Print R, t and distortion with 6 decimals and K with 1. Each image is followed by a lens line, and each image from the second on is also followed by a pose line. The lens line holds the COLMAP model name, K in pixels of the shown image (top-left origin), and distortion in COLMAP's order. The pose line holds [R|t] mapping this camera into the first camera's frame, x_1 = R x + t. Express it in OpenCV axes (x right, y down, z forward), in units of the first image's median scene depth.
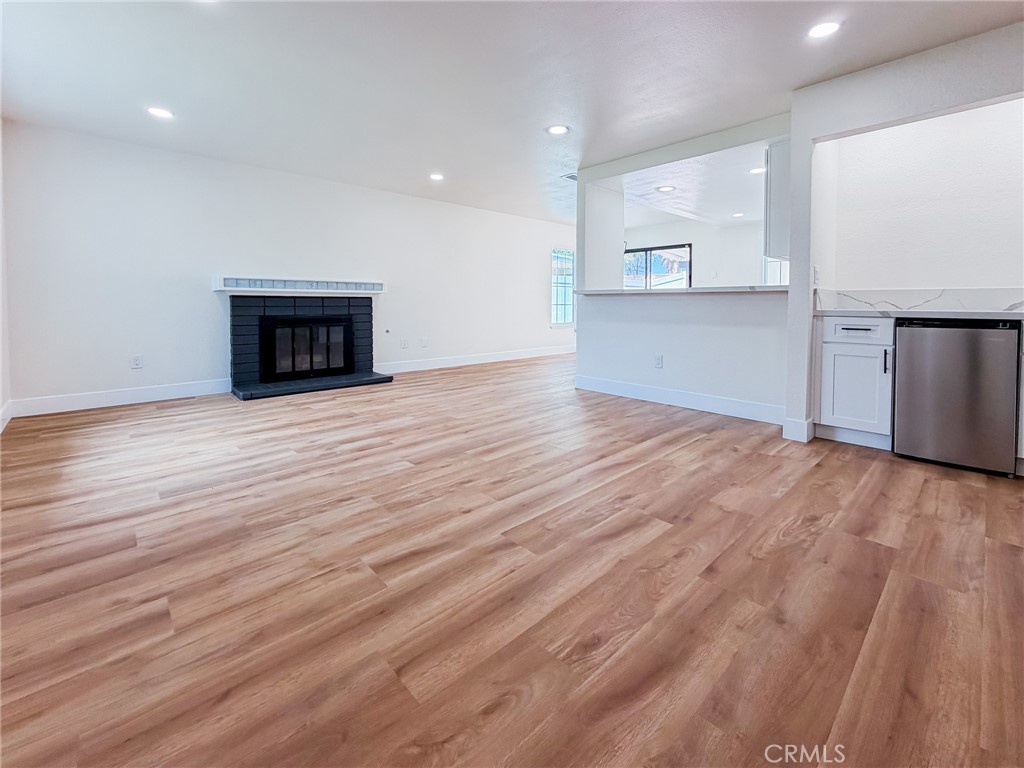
lens RADIAL K [[436.0, 0, 471.0], [0, 436.0, 343.4], [0, 0, 1]] dist [-0.000531, 0.000429]
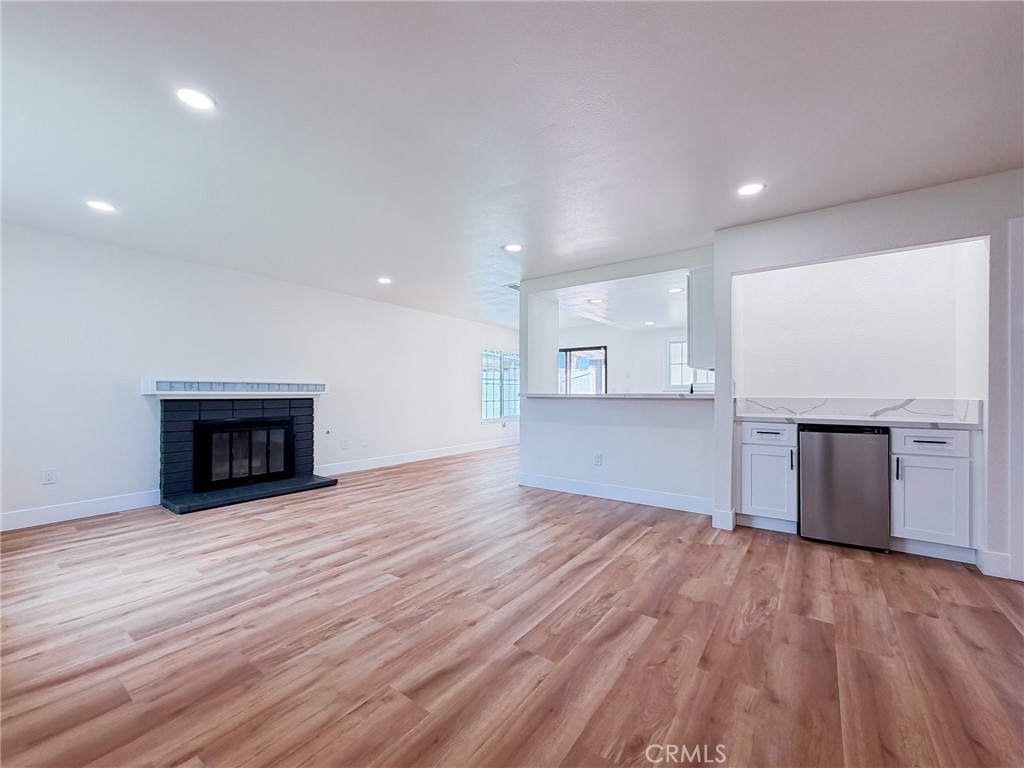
lens RADIAL K [[436.0, 0, 454.2], [0, 436.0, 414.0], [0, 0, 1]] dist [-0.000531, 0.000429]
pose [[0.984399, -0.009106, 0.175713, -0.174749], [0.016278, 0.999090, -0.039422, -0.053346], [-0.175194, 0.041667, 0.983652, -0.018985]]
